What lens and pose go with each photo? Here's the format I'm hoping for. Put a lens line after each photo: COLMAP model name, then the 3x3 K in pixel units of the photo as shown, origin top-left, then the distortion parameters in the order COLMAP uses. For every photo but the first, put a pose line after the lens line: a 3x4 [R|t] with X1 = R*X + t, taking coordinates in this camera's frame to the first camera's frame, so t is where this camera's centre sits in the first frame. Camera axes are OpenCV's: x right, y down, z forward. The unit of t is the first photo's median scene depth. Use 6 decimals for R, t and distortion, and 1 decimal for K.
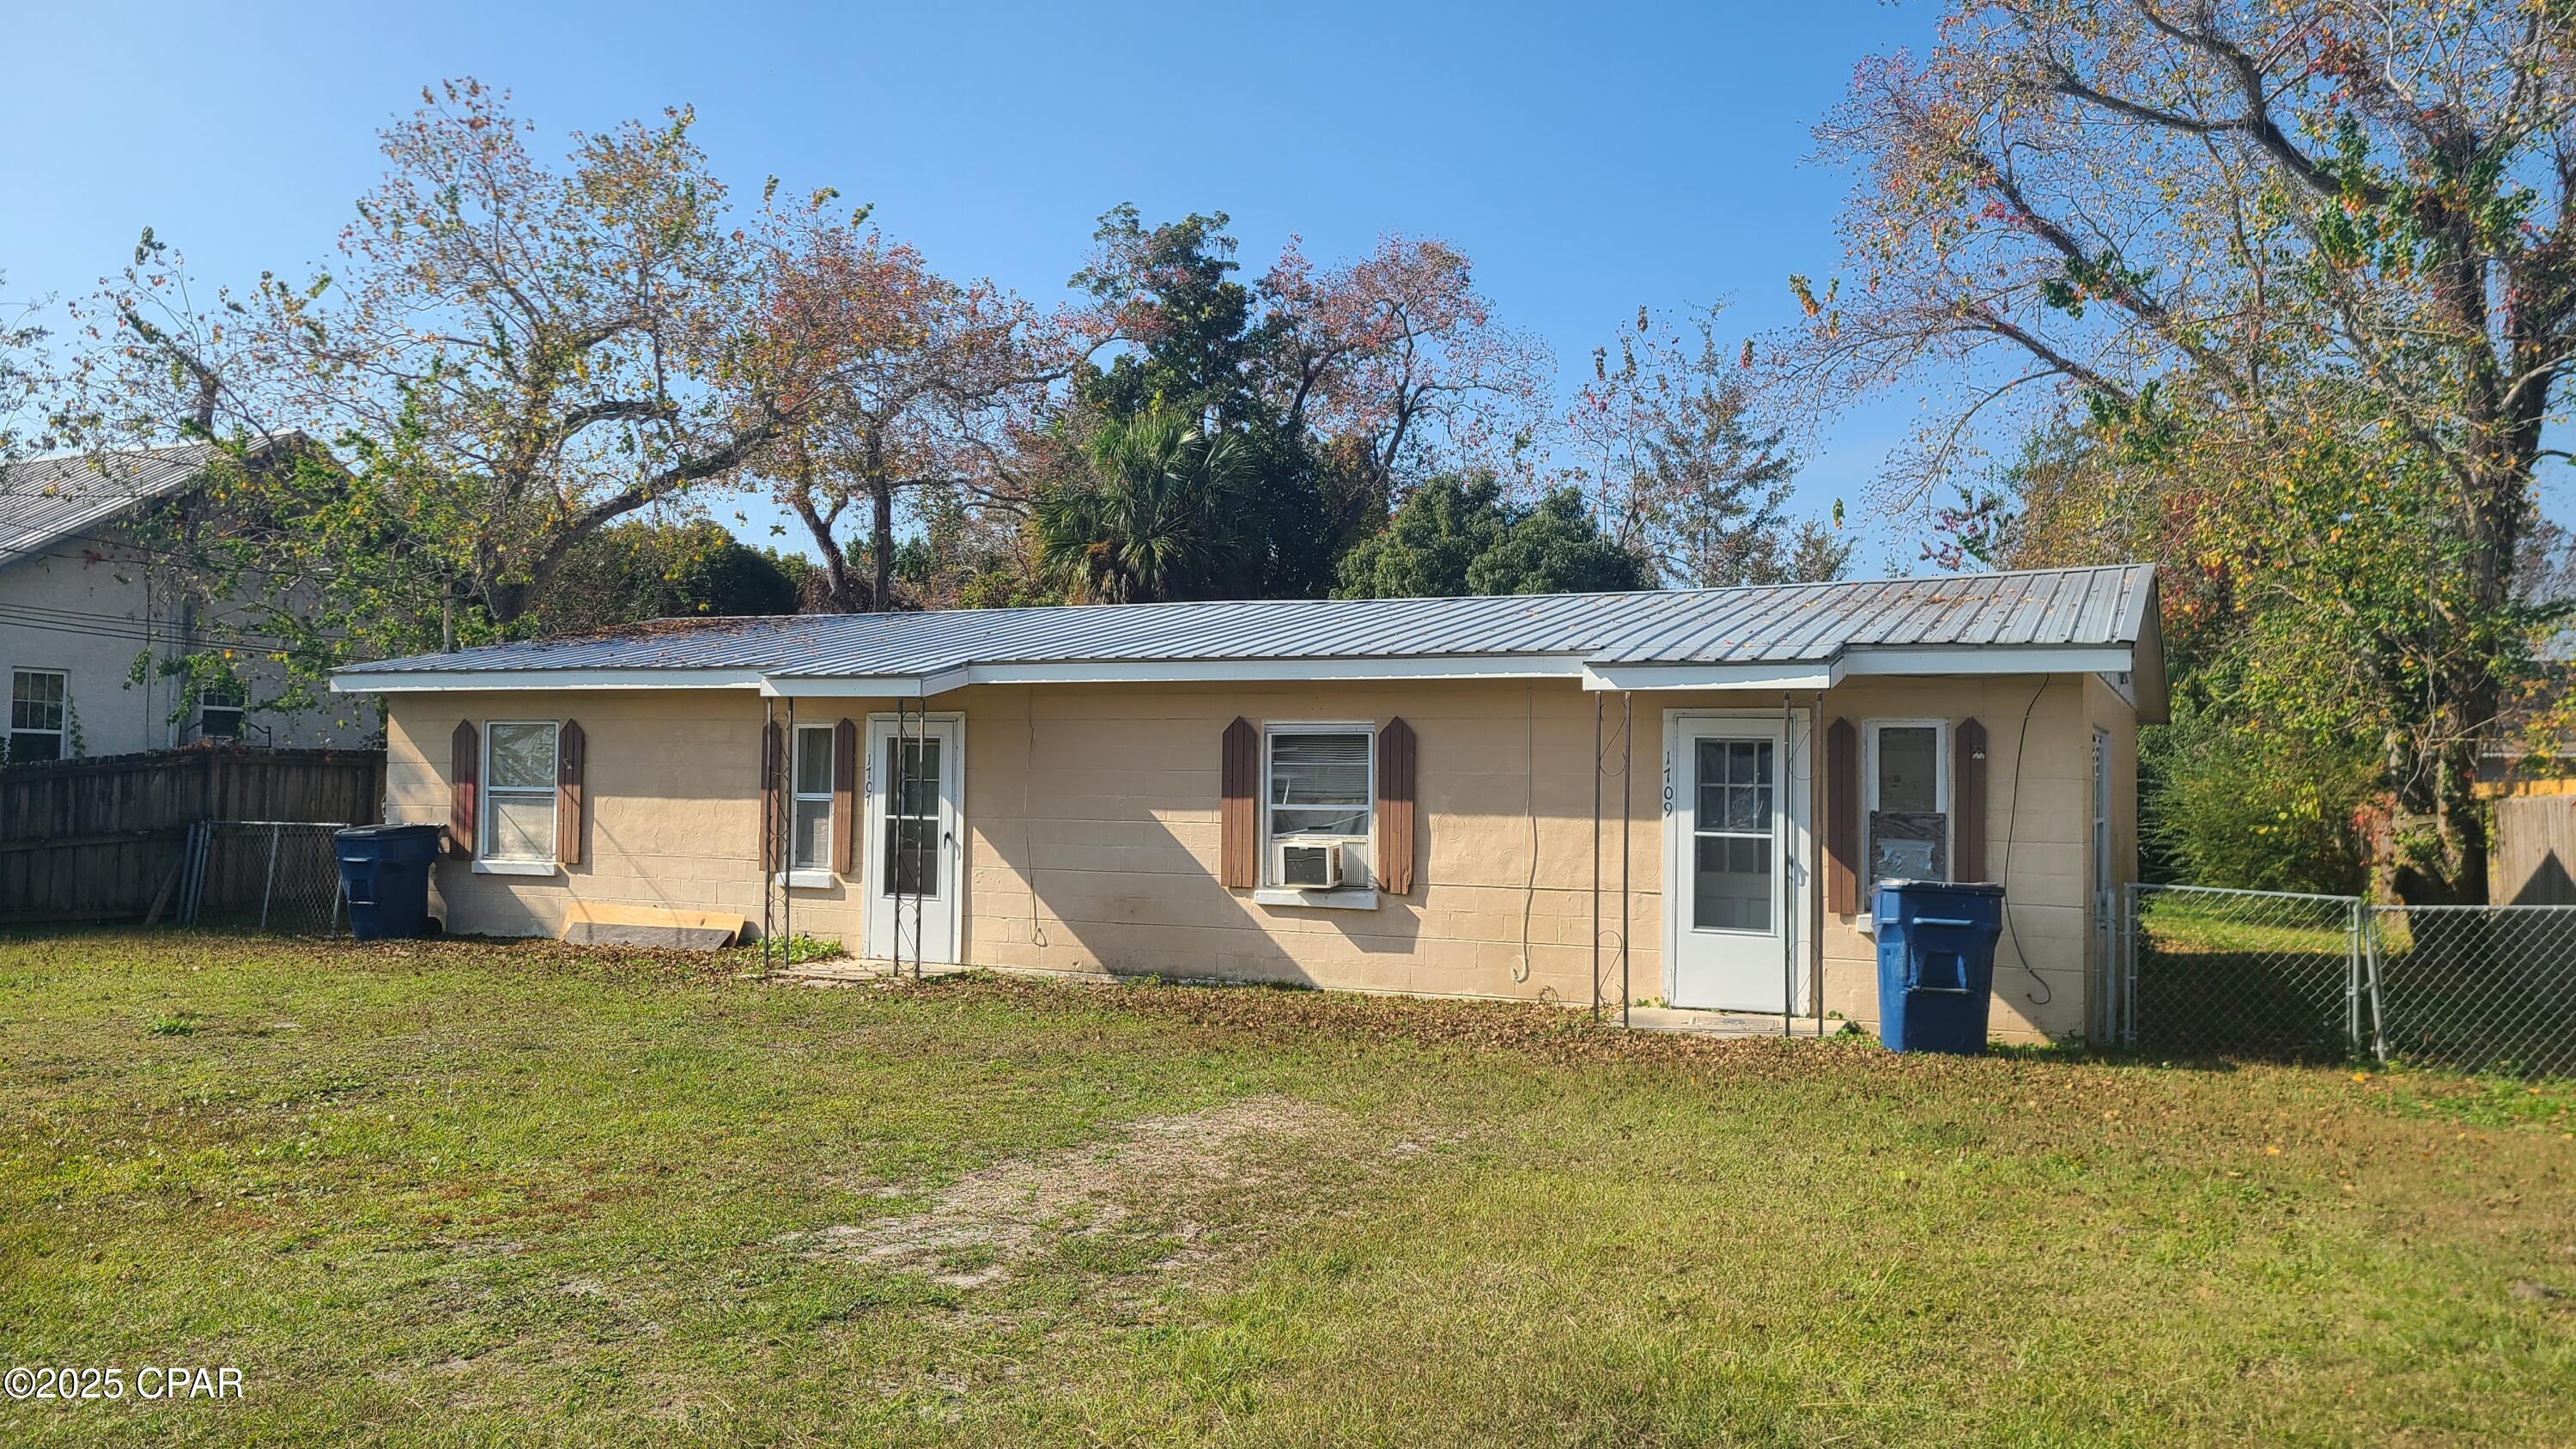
lens RADIAL K [[1984.6, 0, 1288.0], [0, 1984.6, 724.5], [0, 0, 1]] dist [0.072104, 0.002435]
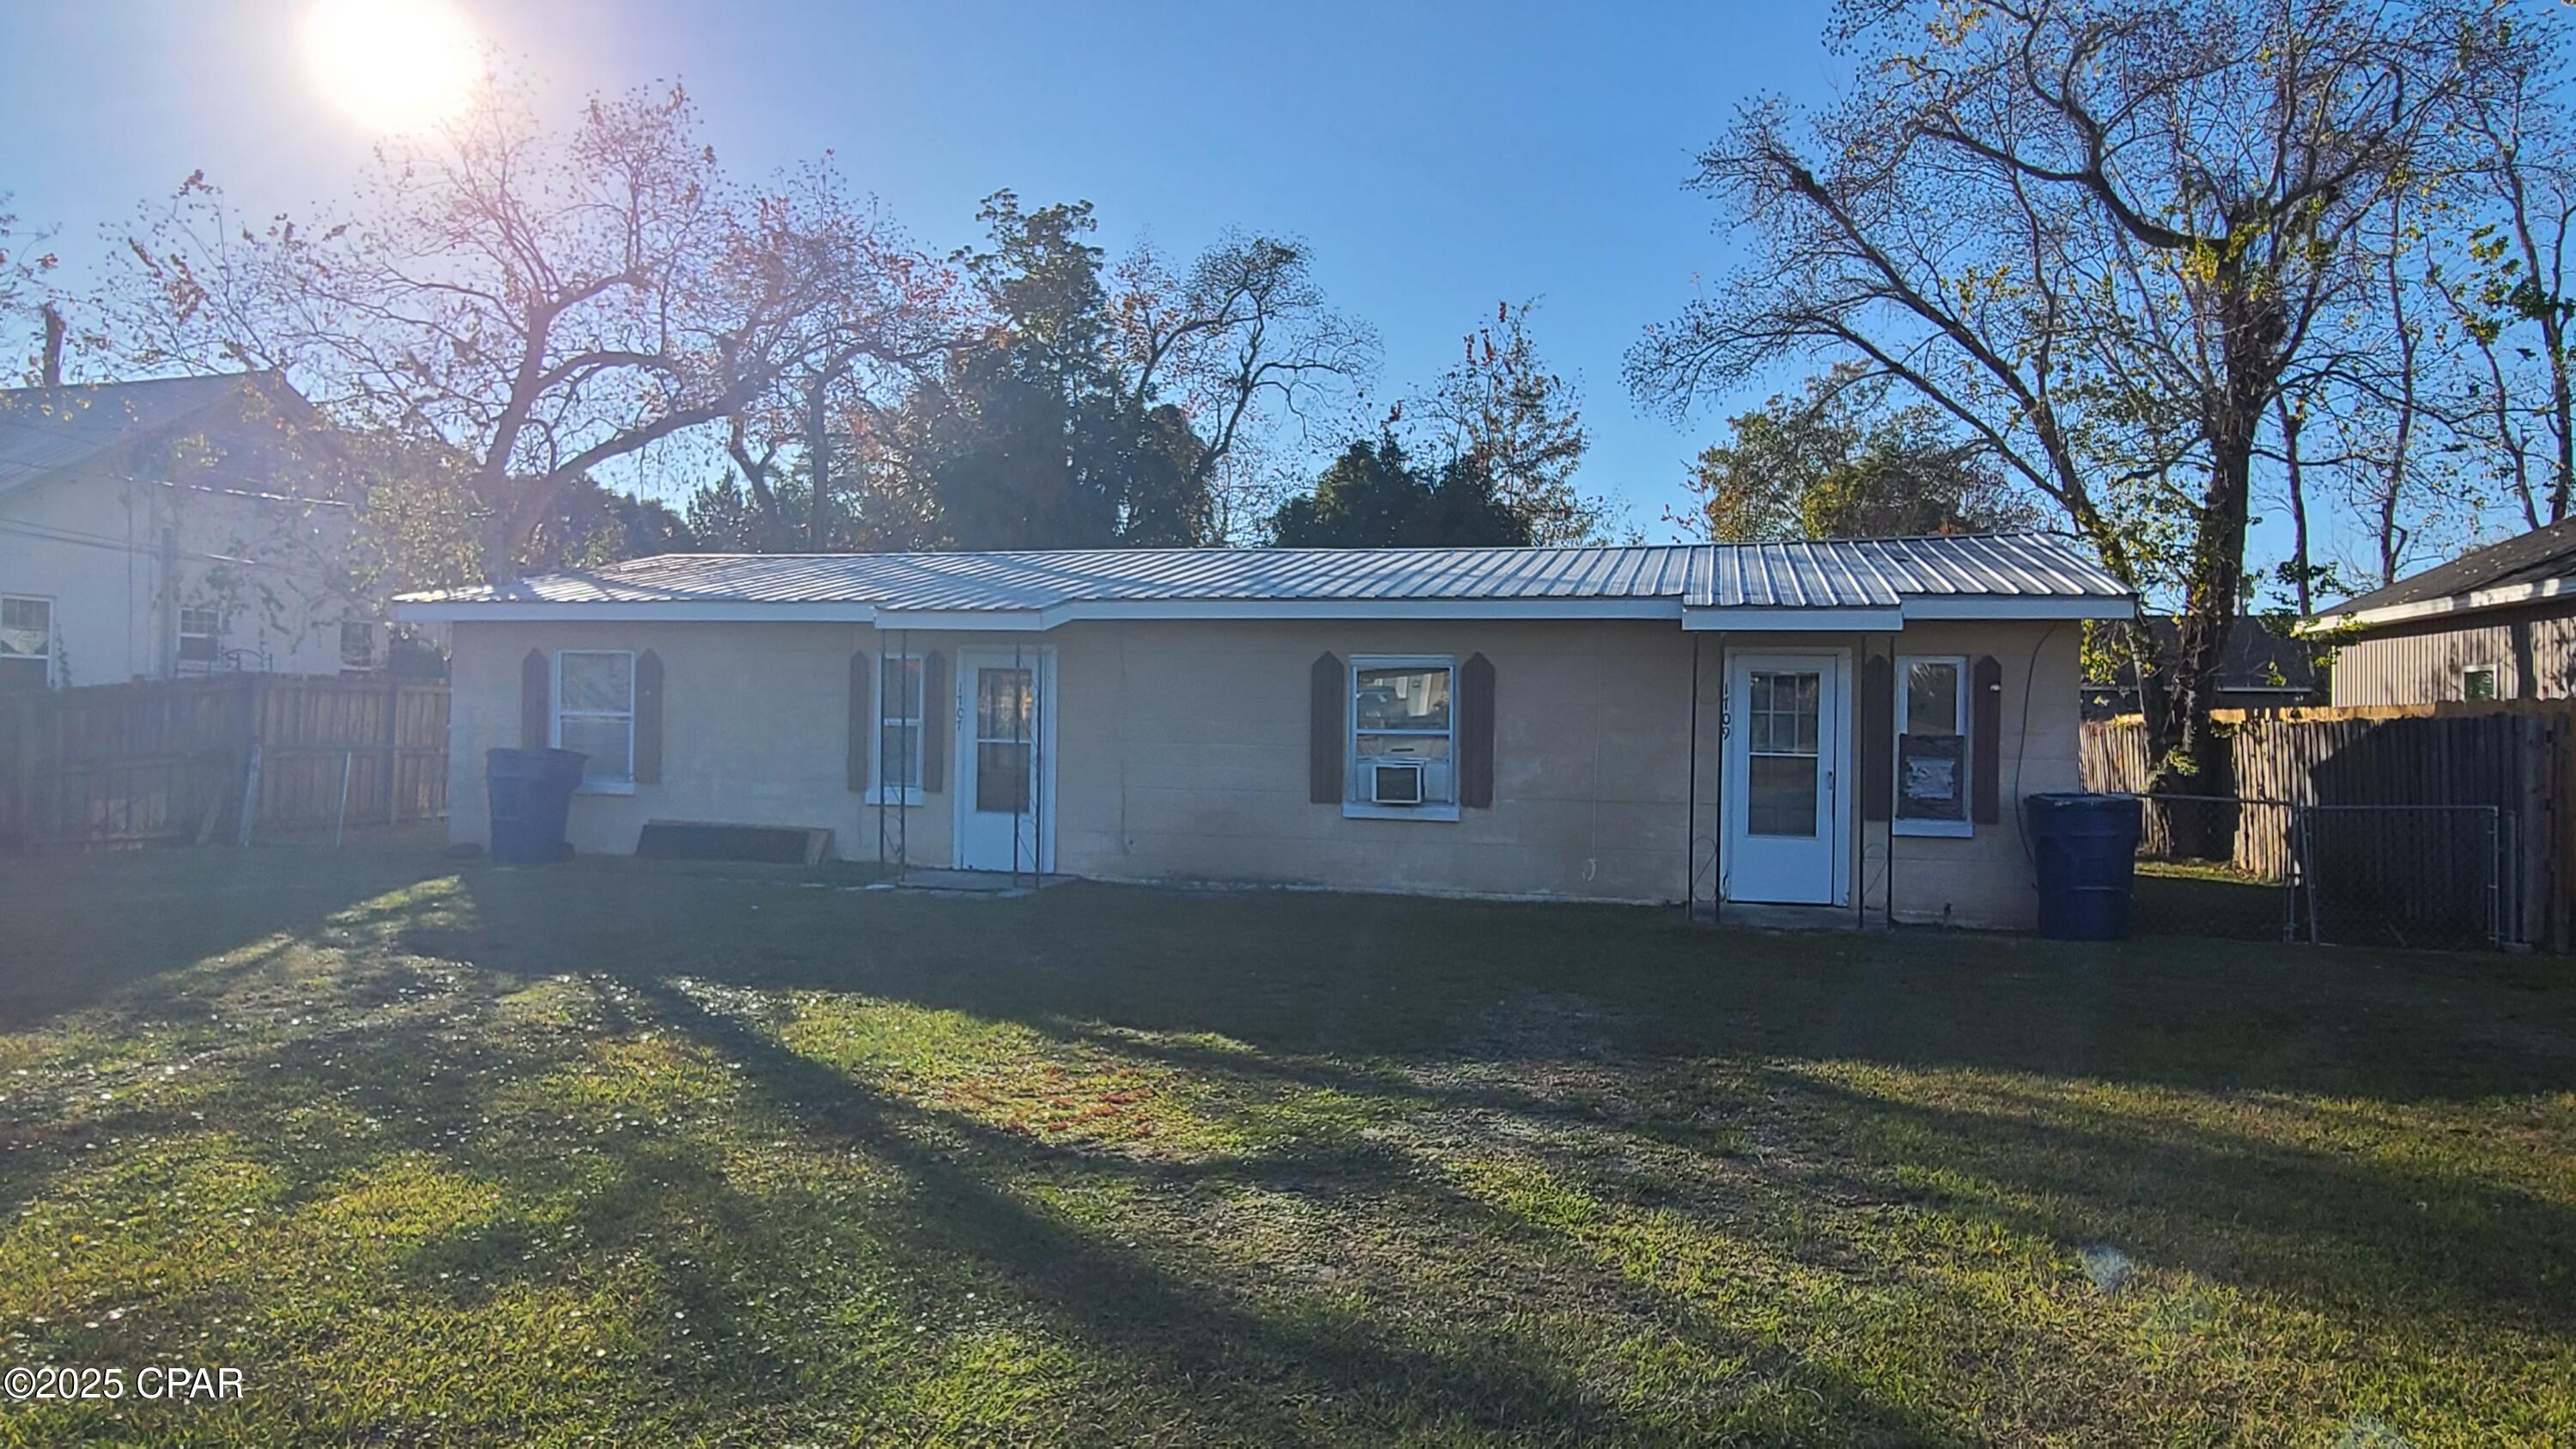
lens RADIAL K [[1712.9, 0, 1288.0], [0, 1712.9, 724.5], [0, 0, 1]] dist [0.001722, -0.006066]
pose [[0.985131, 0.000383, 0.171804, -0.196769], [-0.006630, 0.999337, 0.035790, 0.003084], [-0.171677, -0.036397, 0.984481, 0.051003]]
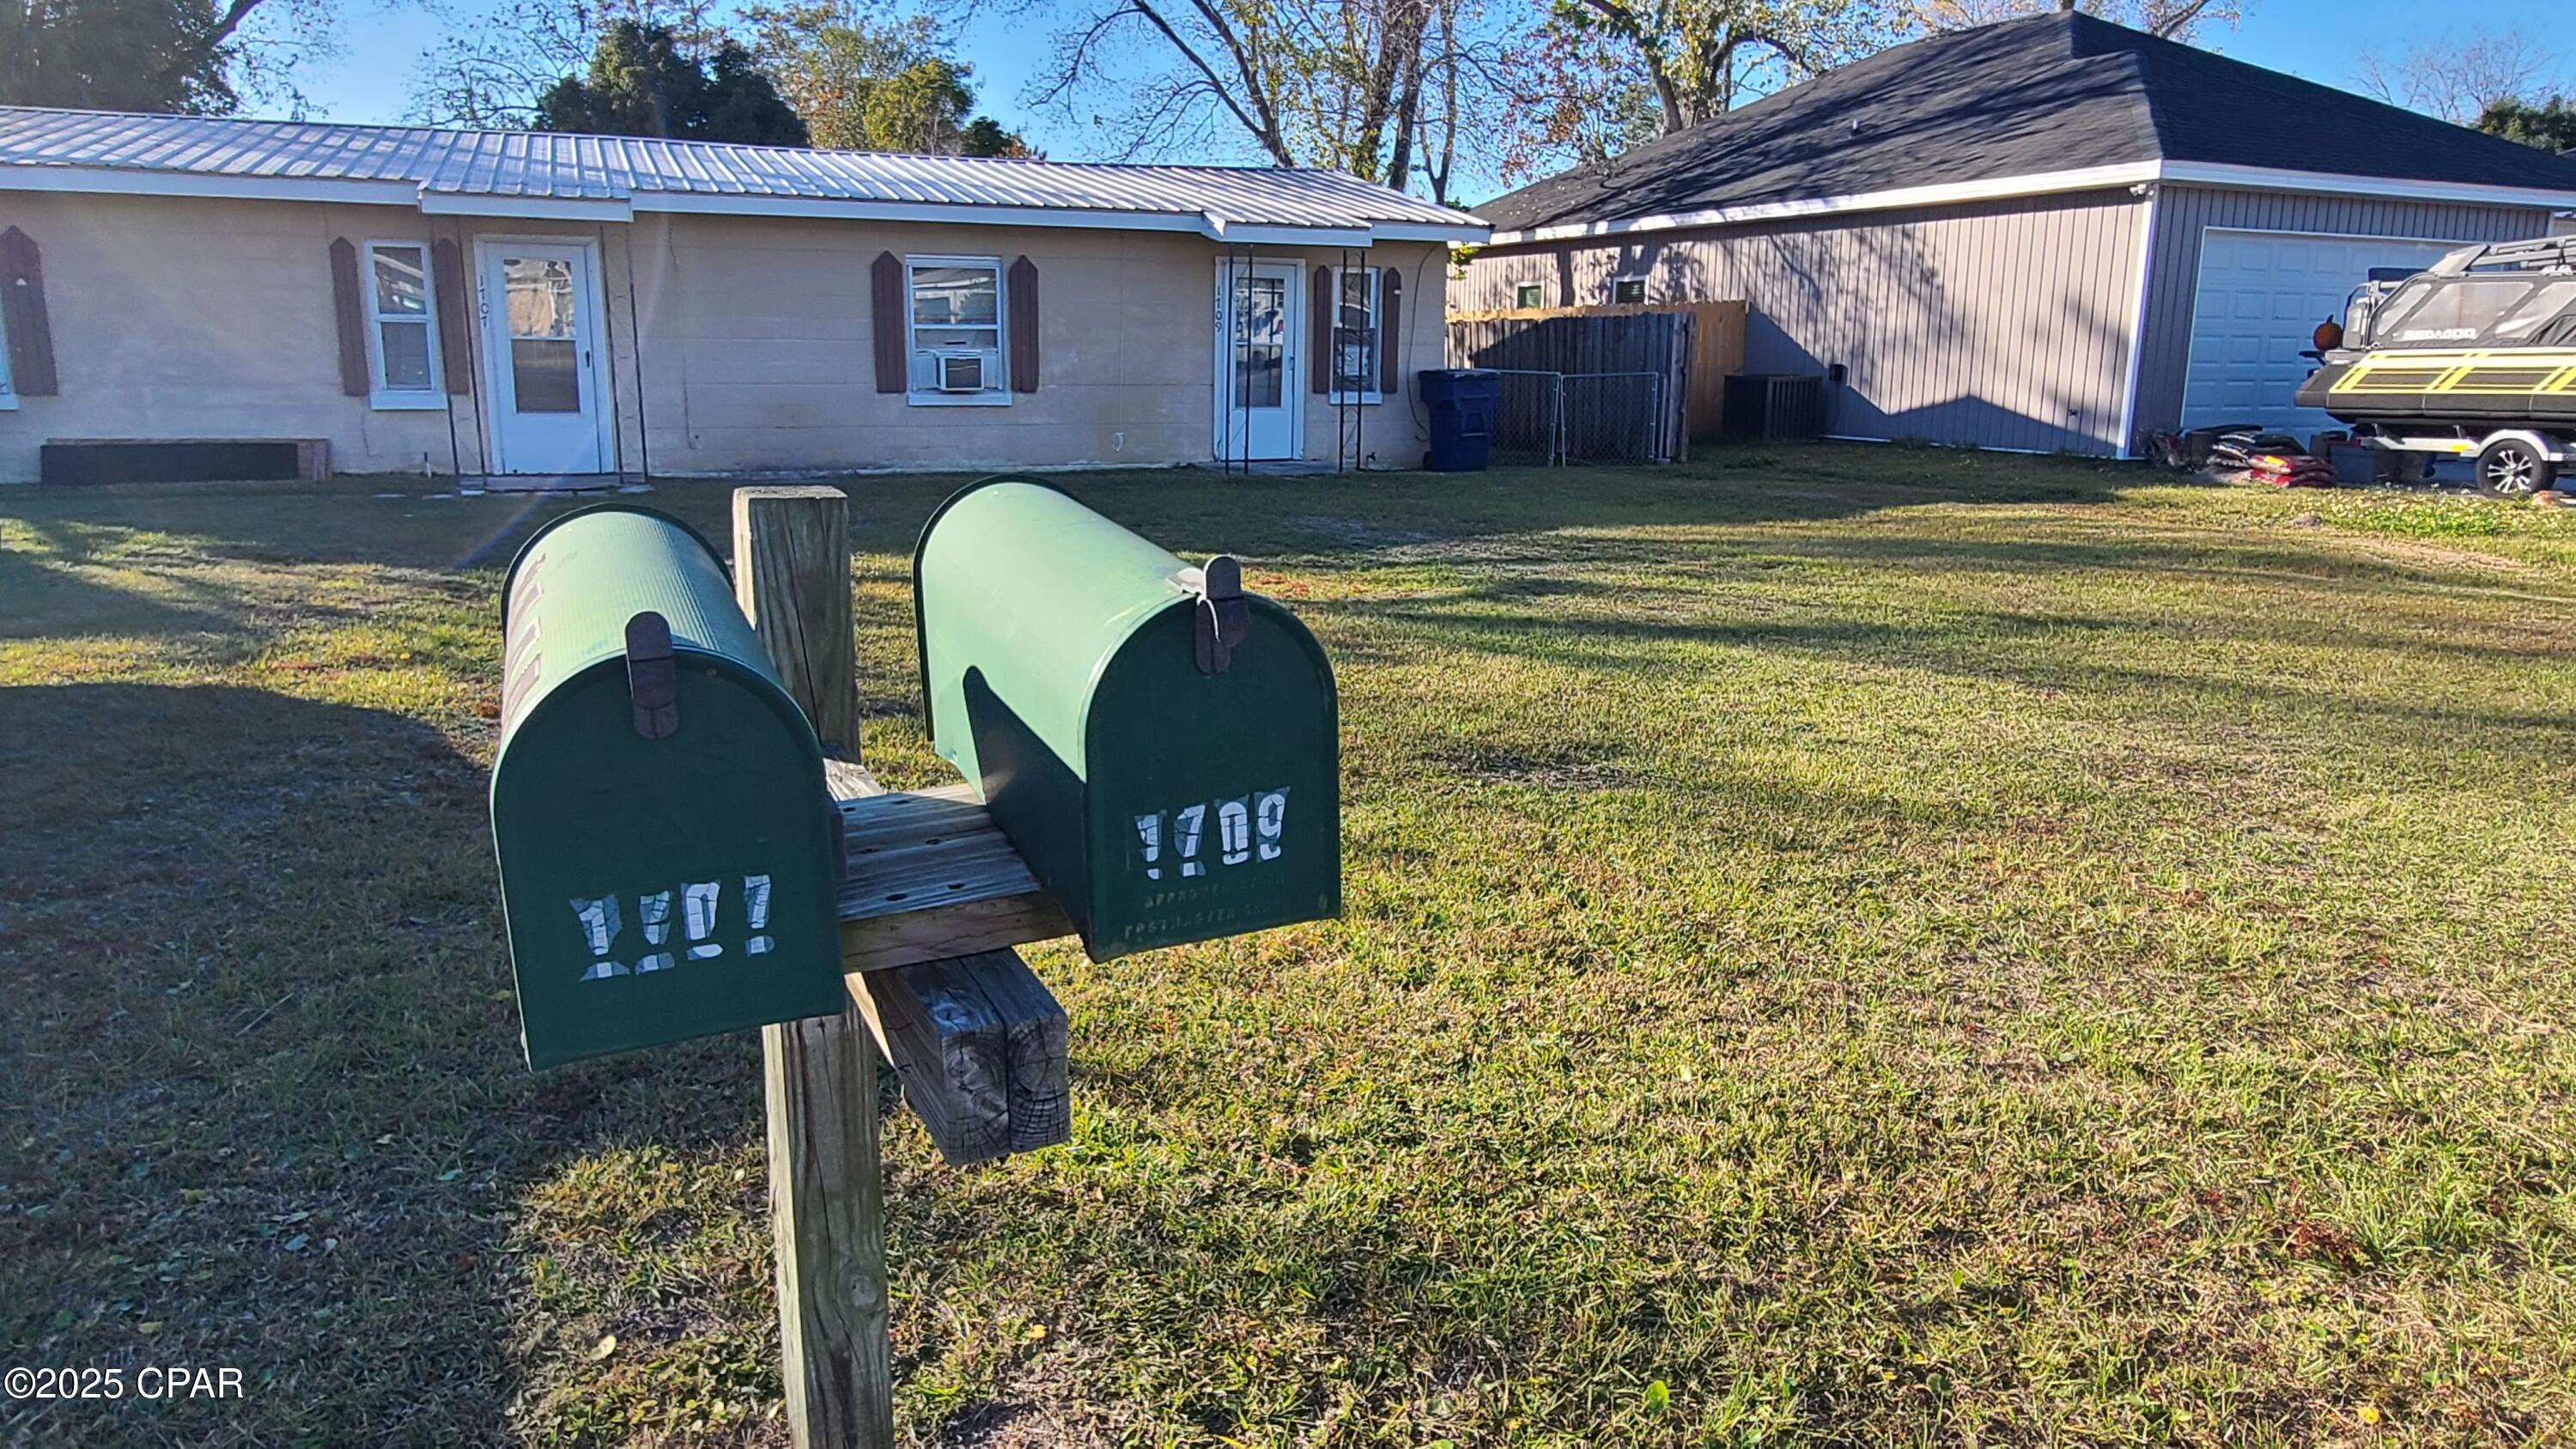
lens RADIAL K [[1712.9, 0, 1288.0], [0, 1712.9, 724.5], [0, 0, 1]] dist [0.001722, -0.006066]
pose [[0.662139, -0.169105, 0.730052, -0.625212], [-0.023604, 0.969016, 0.245866, 0.012481], [-0.749010, -0.180030, 0.637631, 0.086114]]
